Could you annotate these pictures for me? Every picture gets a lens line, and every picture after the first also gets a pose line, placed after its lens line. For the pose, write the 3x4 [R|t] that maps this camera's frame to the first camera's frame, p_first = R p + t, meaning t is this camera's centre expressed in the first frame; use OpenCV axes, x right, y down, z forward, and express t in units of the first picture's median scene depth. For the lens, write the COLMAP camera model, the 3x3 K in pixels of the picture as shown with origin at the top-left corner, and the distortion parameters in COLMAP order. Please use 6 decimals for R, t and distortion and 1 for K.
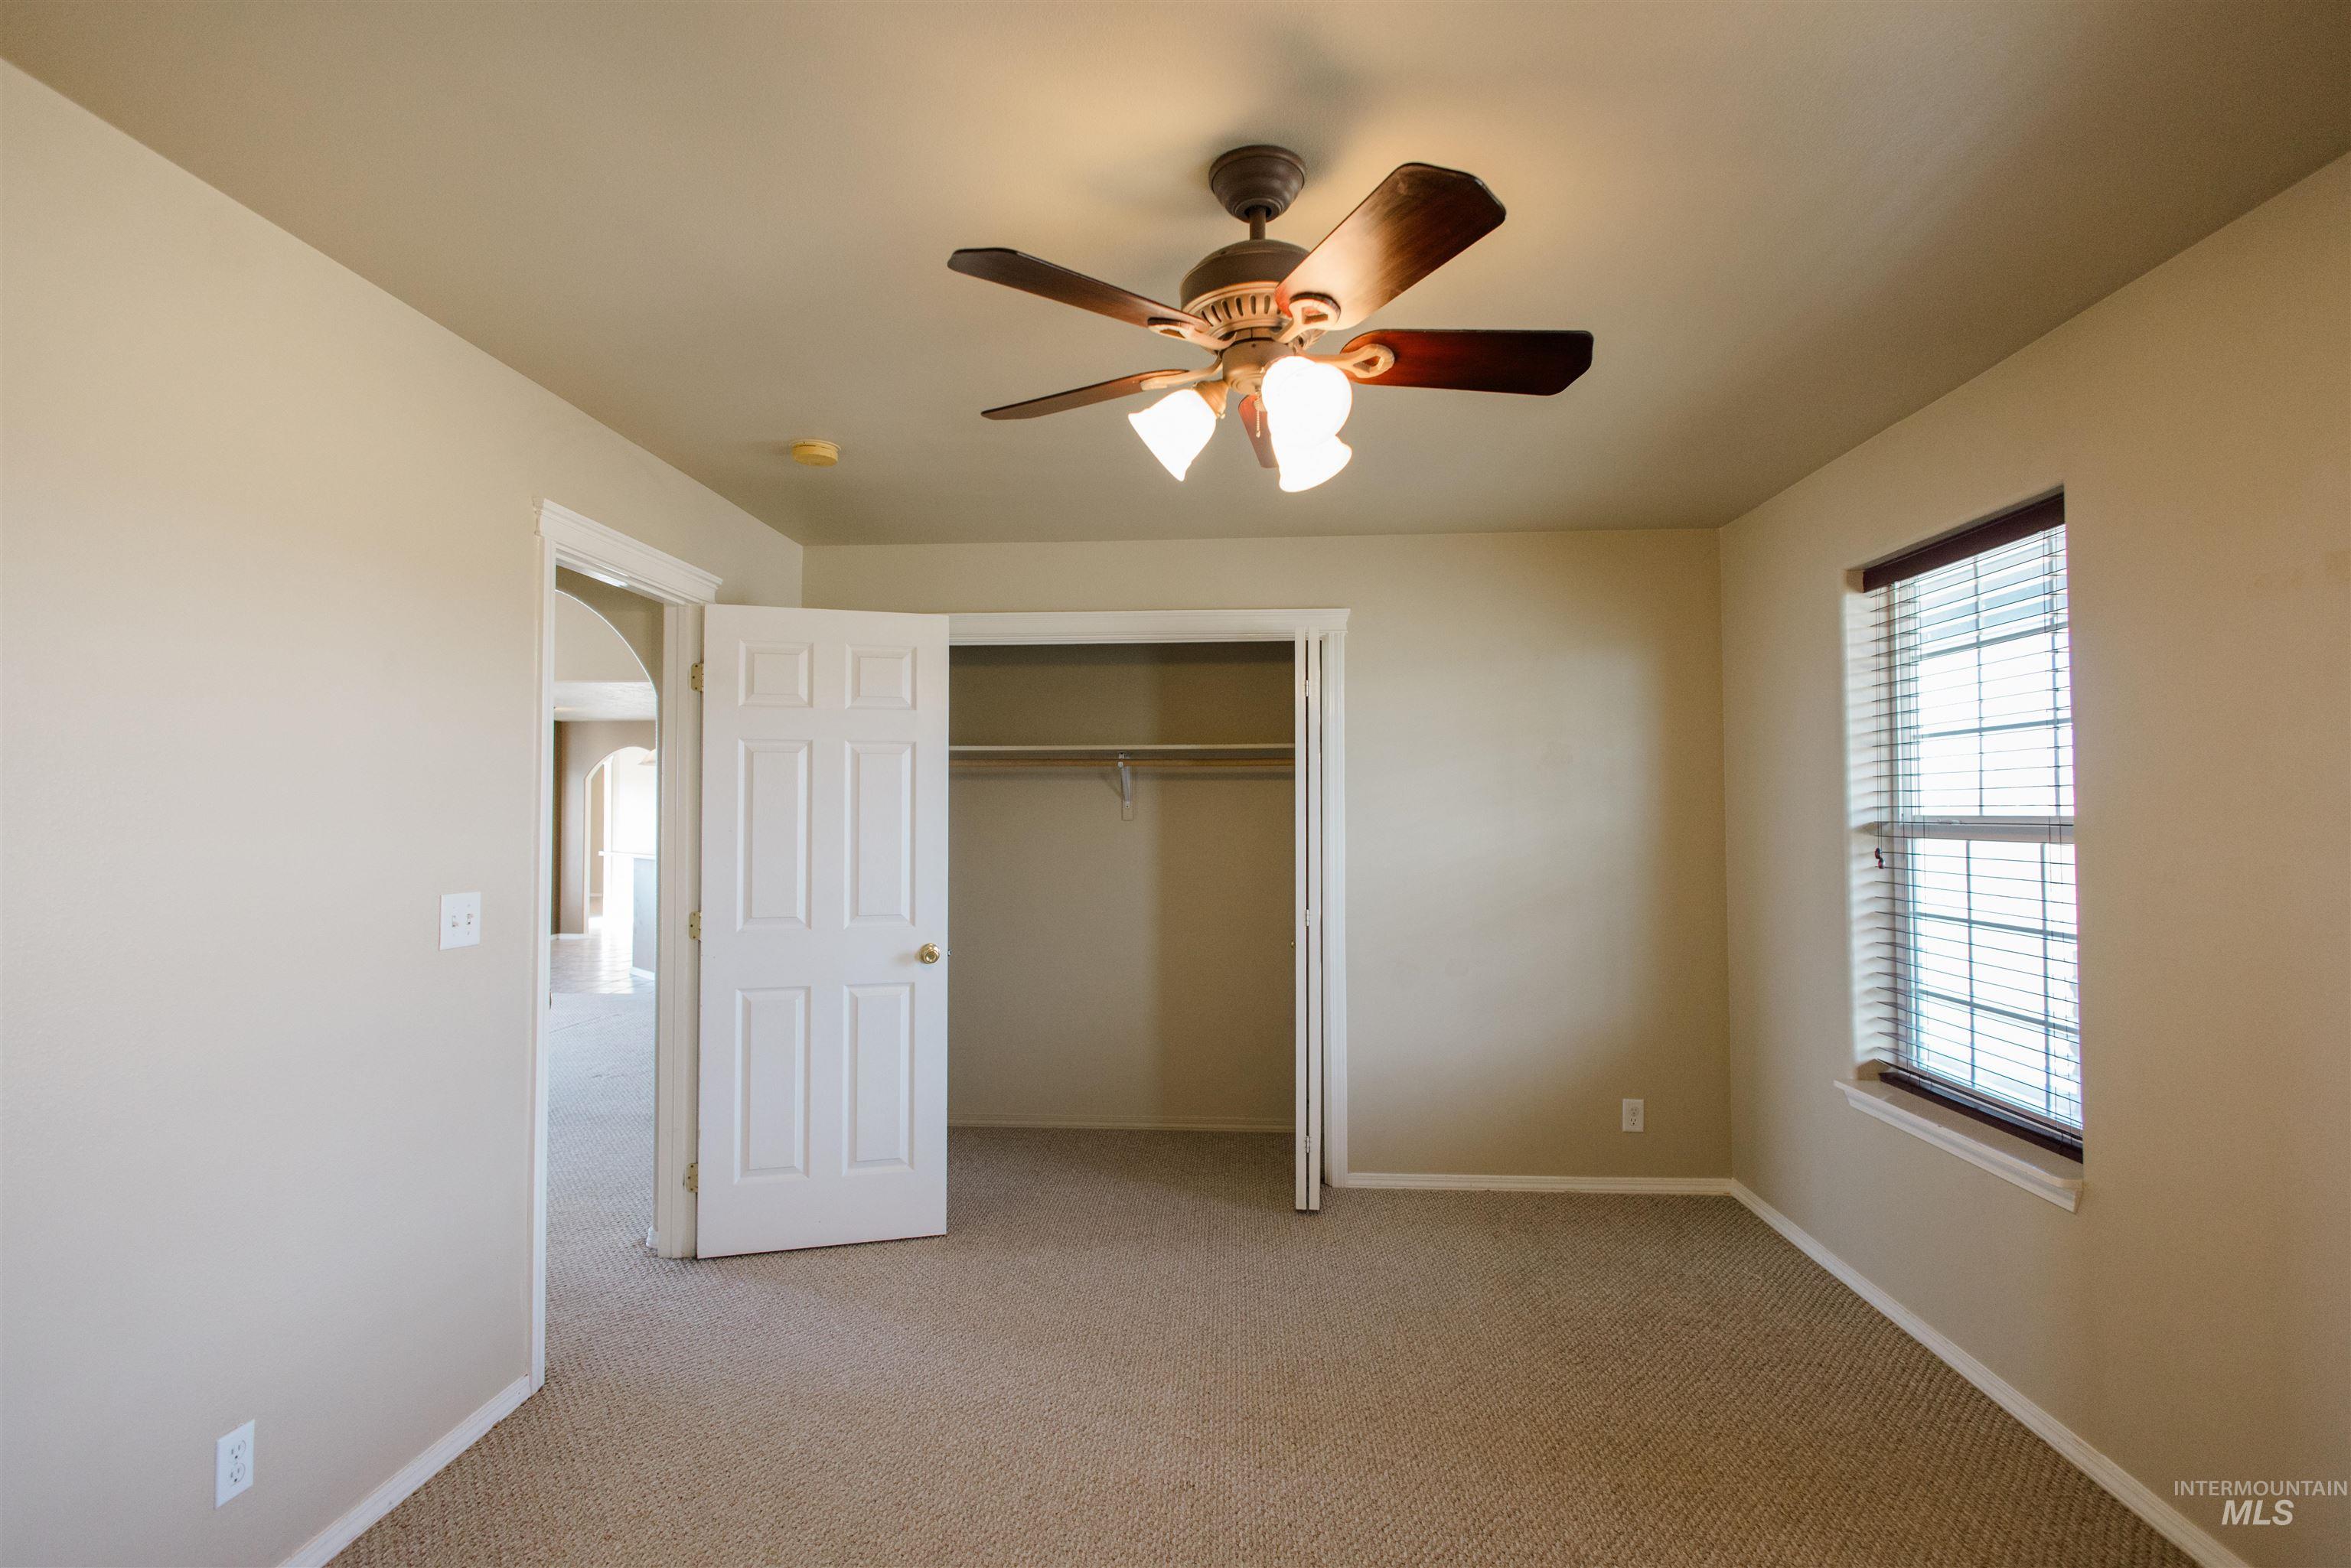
lens RADIAL K [[1110.9, 0, 1175.5], [0, 1110.9, 784.0], [0, 0, 1]] dist [0.001247, -0.000101]
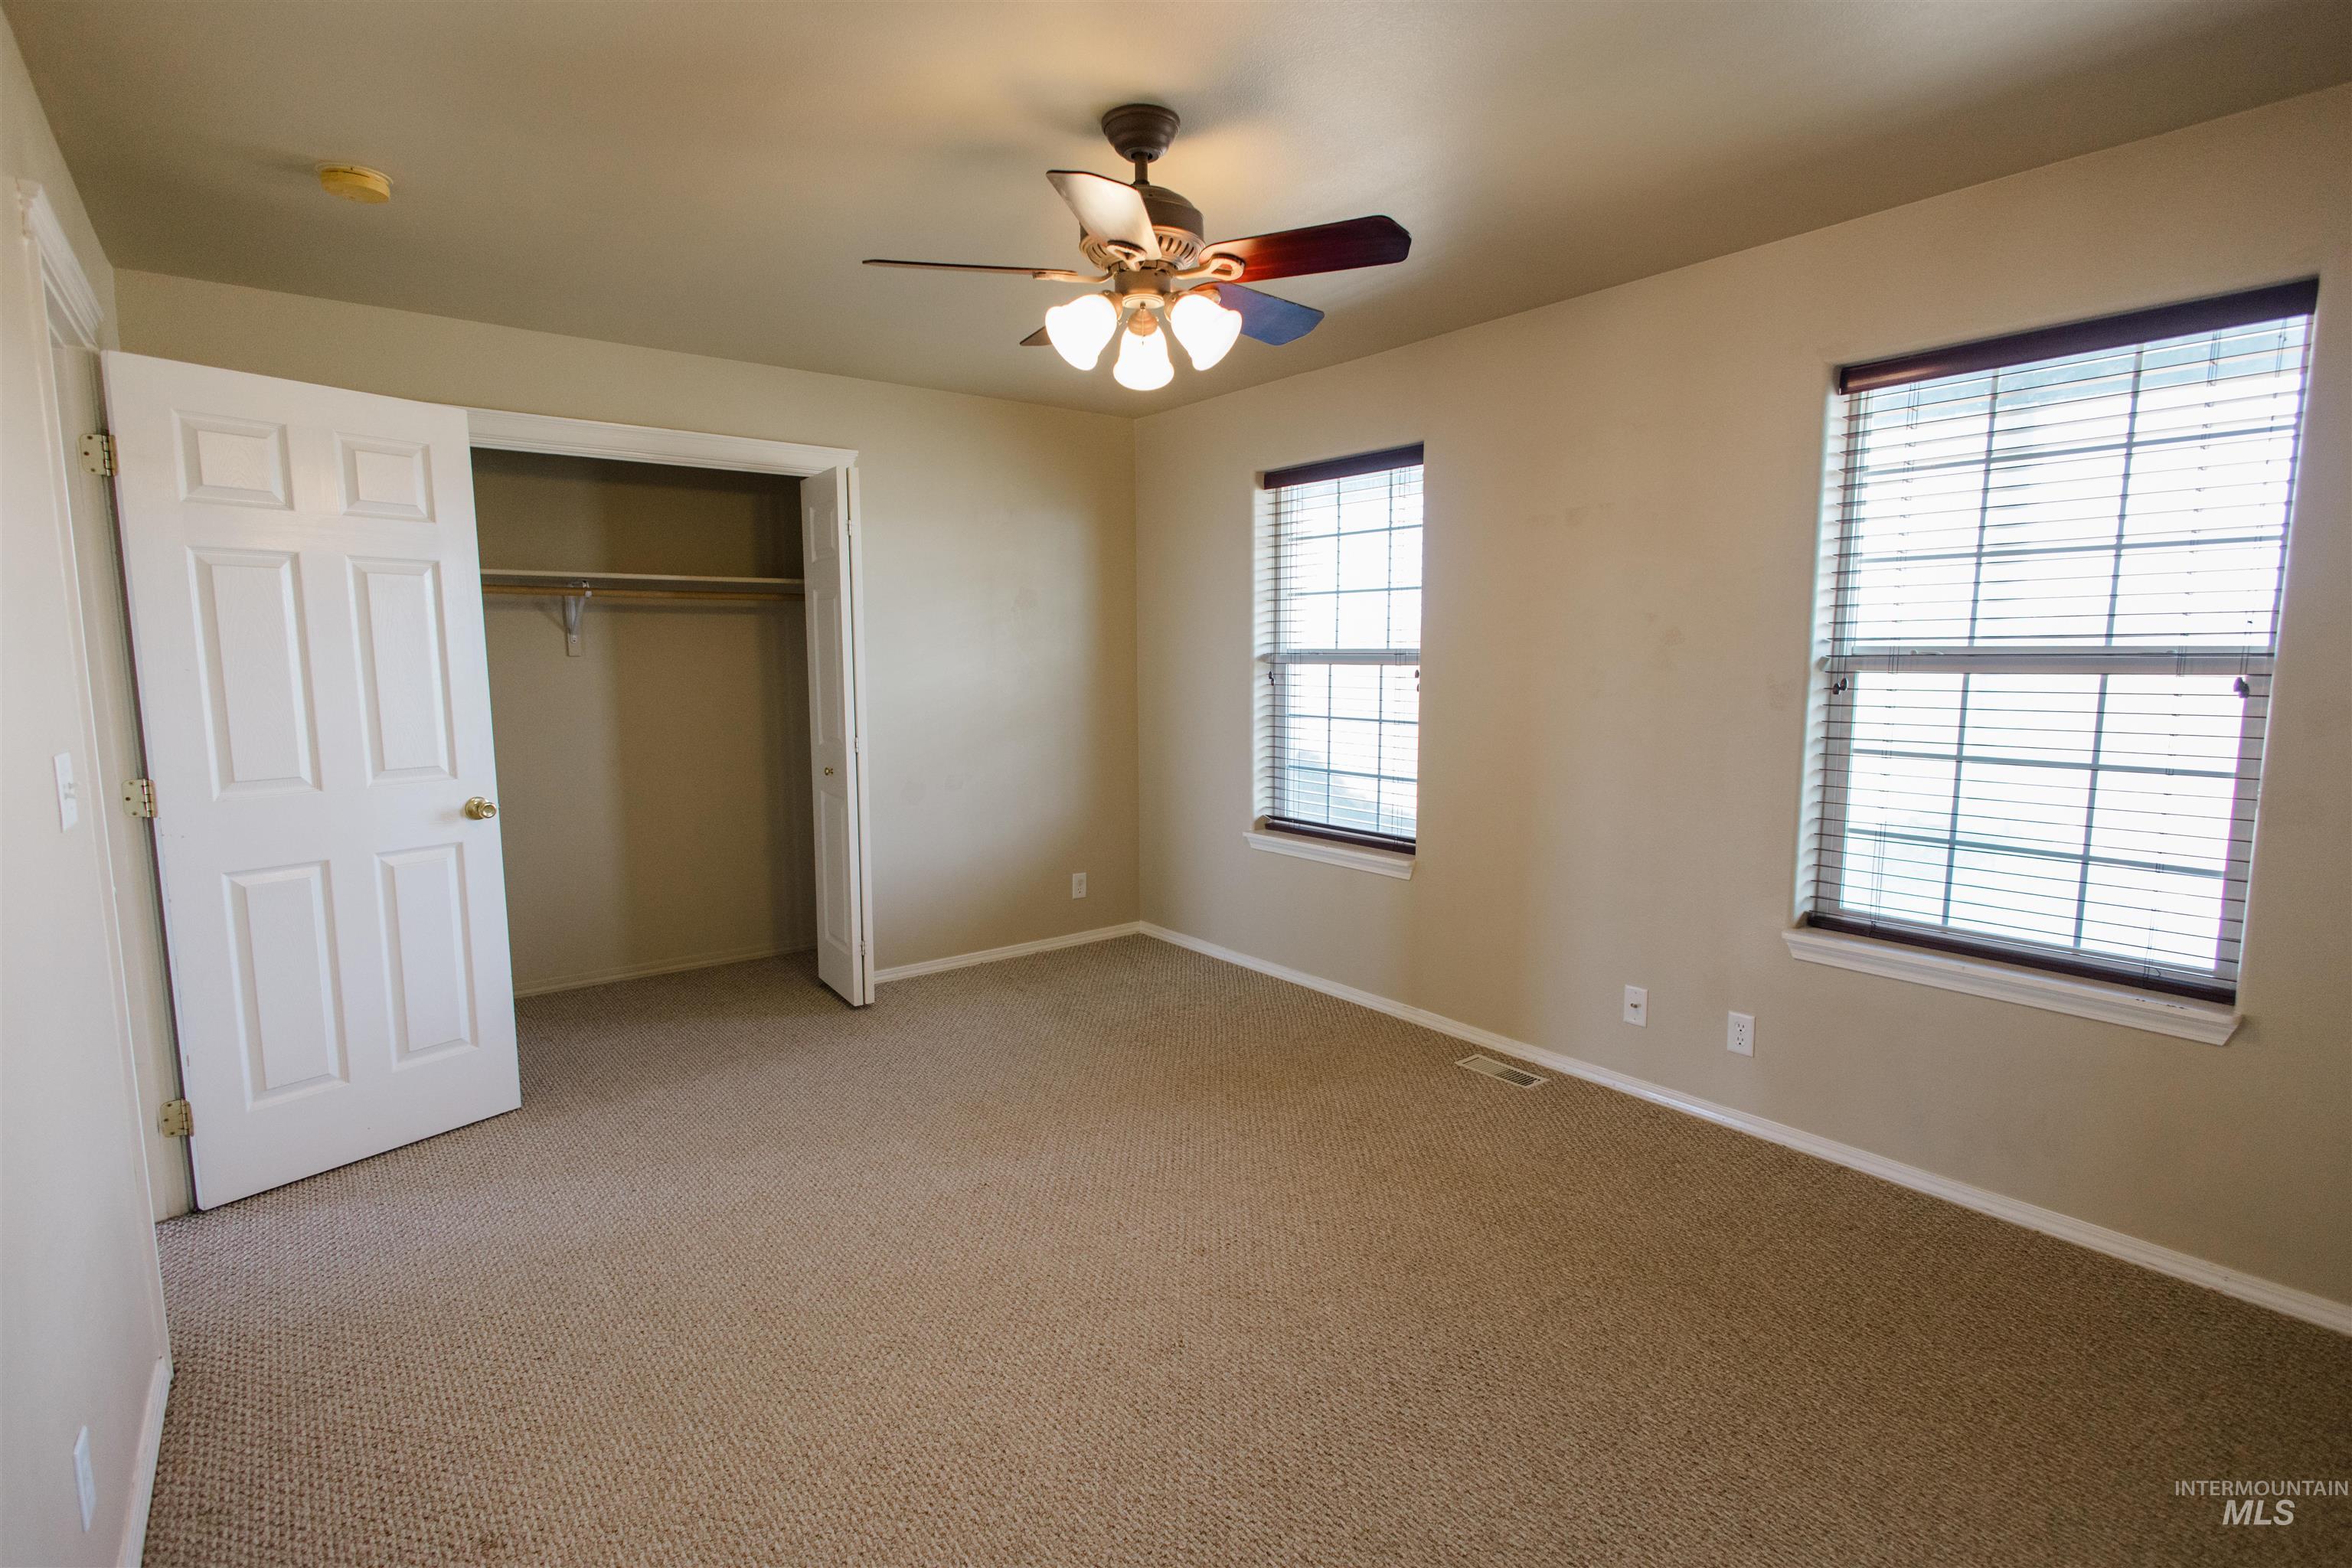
lens RADIAL K [[1111.5, 0, 1176.0], [0, 1111.5, 784.0], [0, 0, 1]] dist [0.001247, -0.000101]
pose [[0.749894, -0.079619, 0.656749, -0.529591], [-0.014869, 0.990452, 0.137052, 0.007704], [-0.661391, -0.112540, 0.741550, -0.017321]]
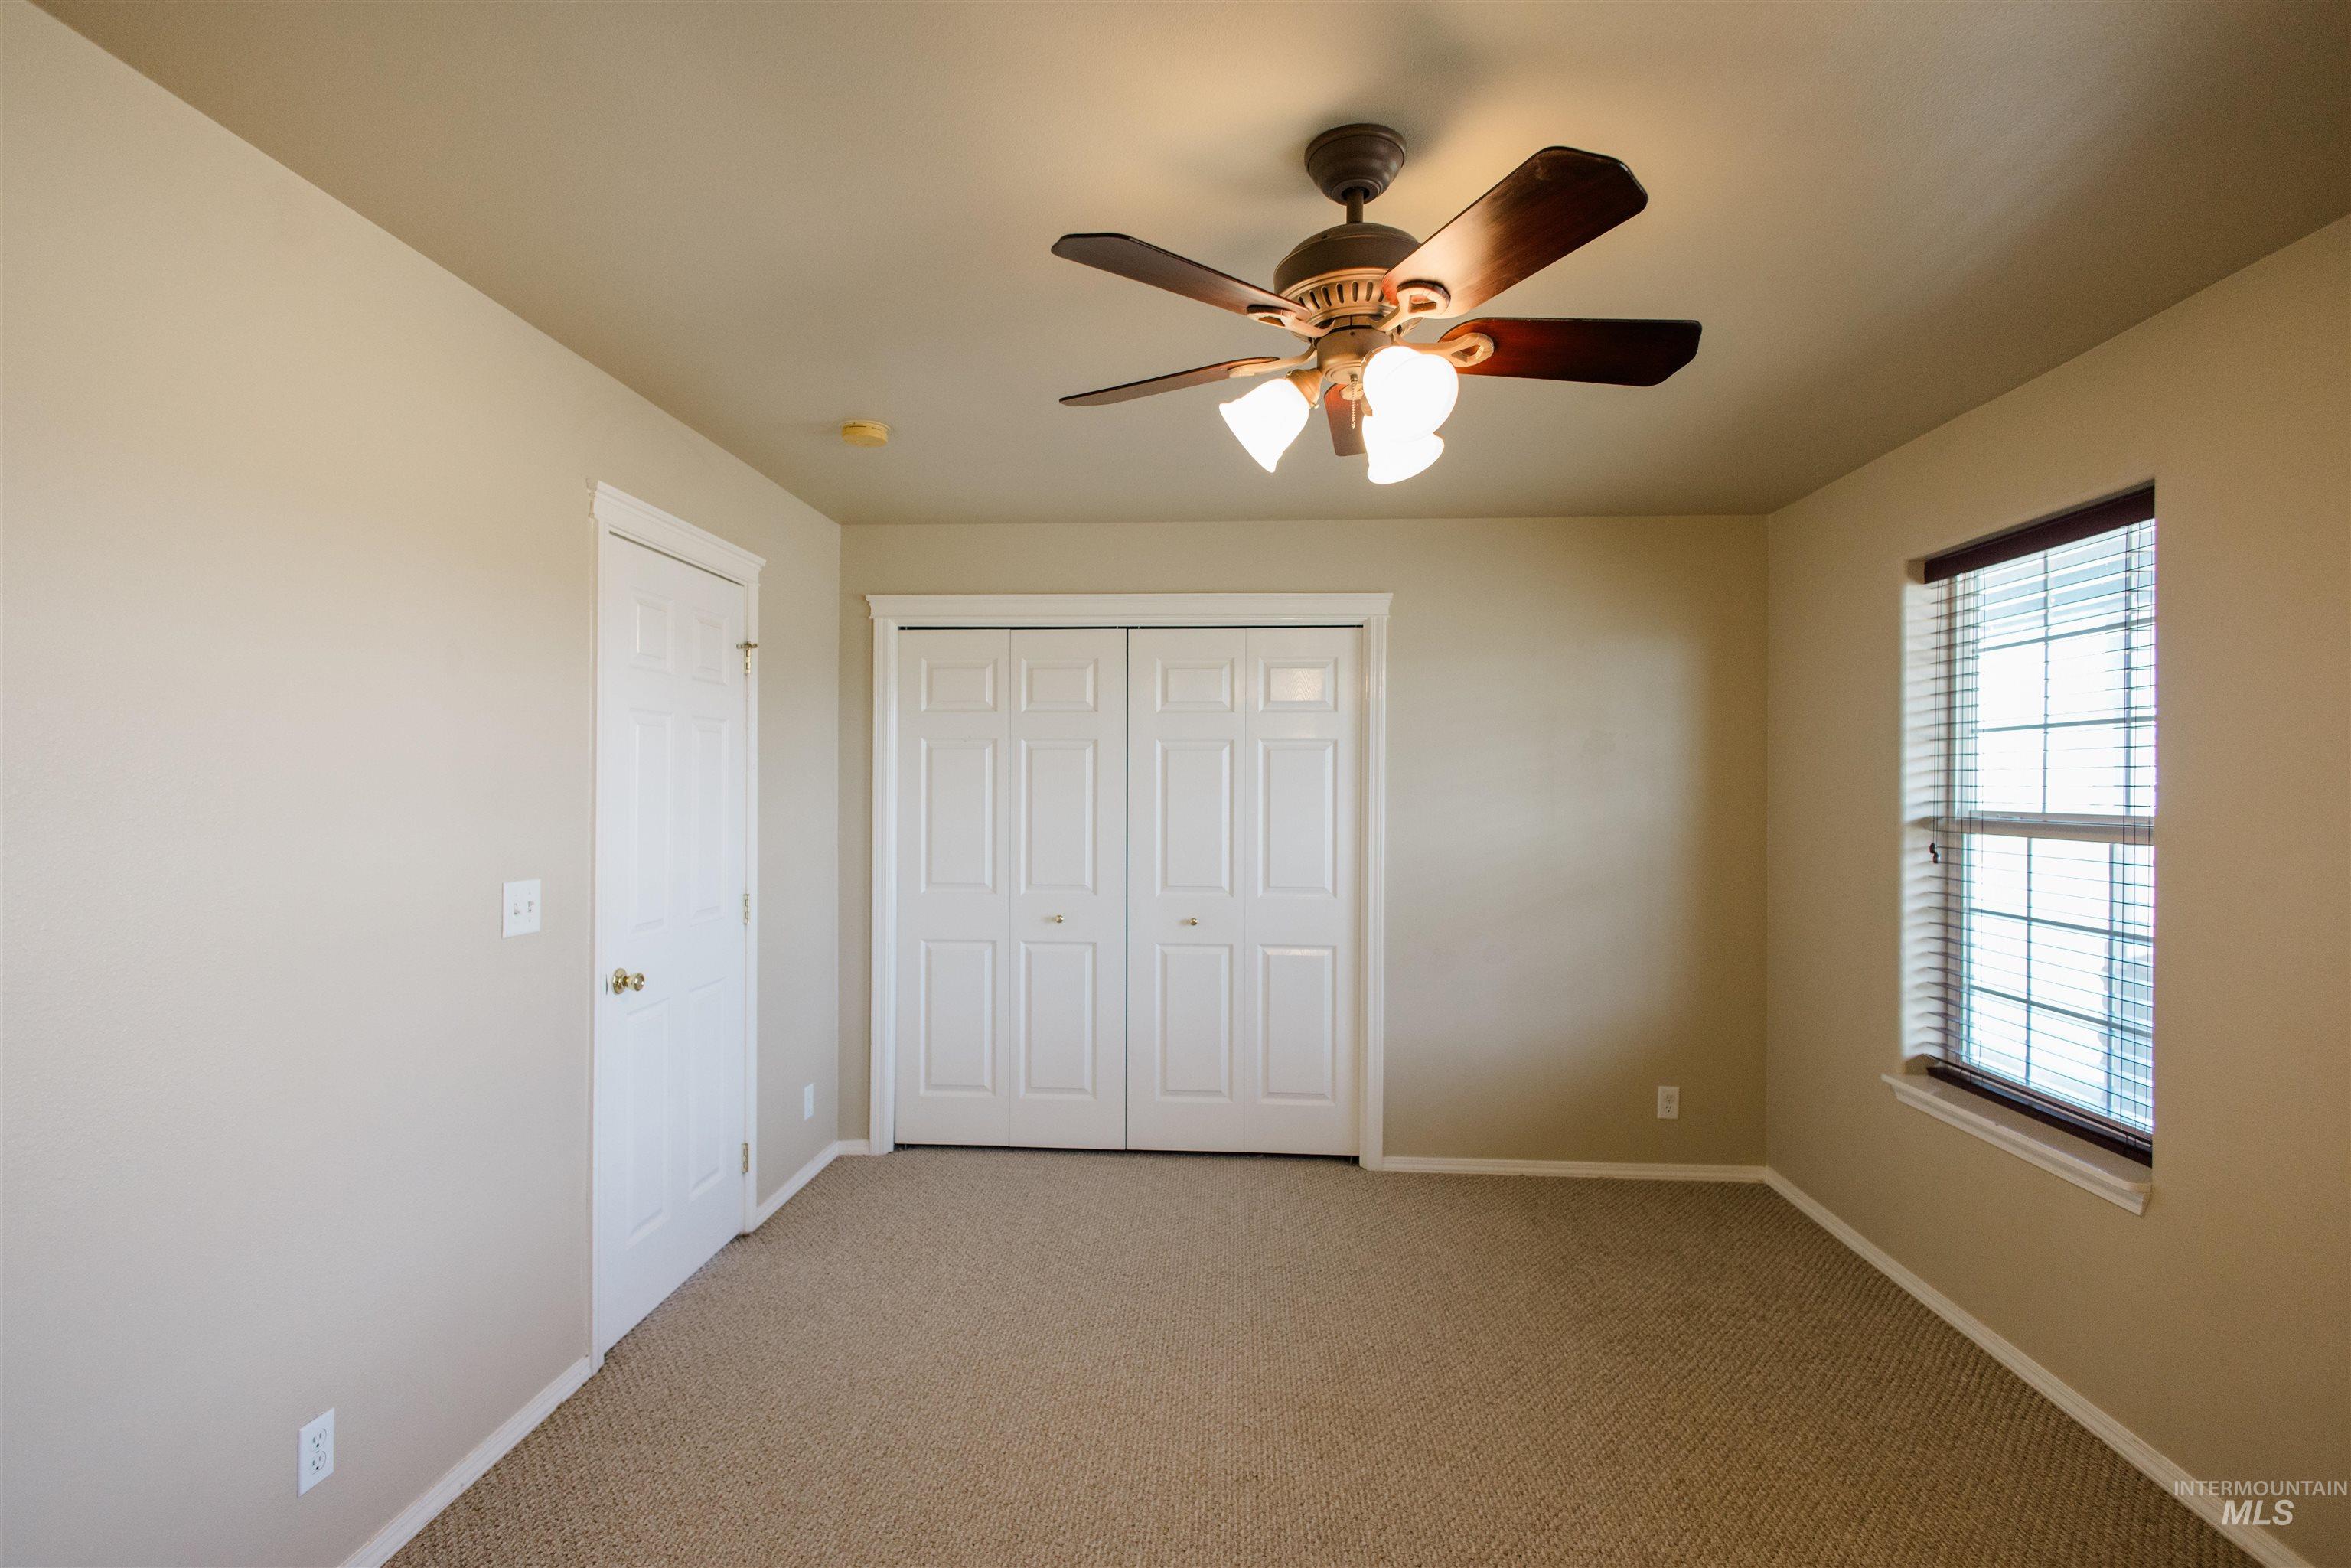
lens RADIAL K [[1099.0, 0, 1174.4], [0, 1099.0, 790.0], [0, 0, 1]] dist [0.003478, -0.000788]
pose [[0.999953, 0.008563, -0.004472, -0.051443], [-0.008428, 0.999531, 0.029428, -0.015872], [0.004722, -0.029389, 0.999557, 0.019169]]
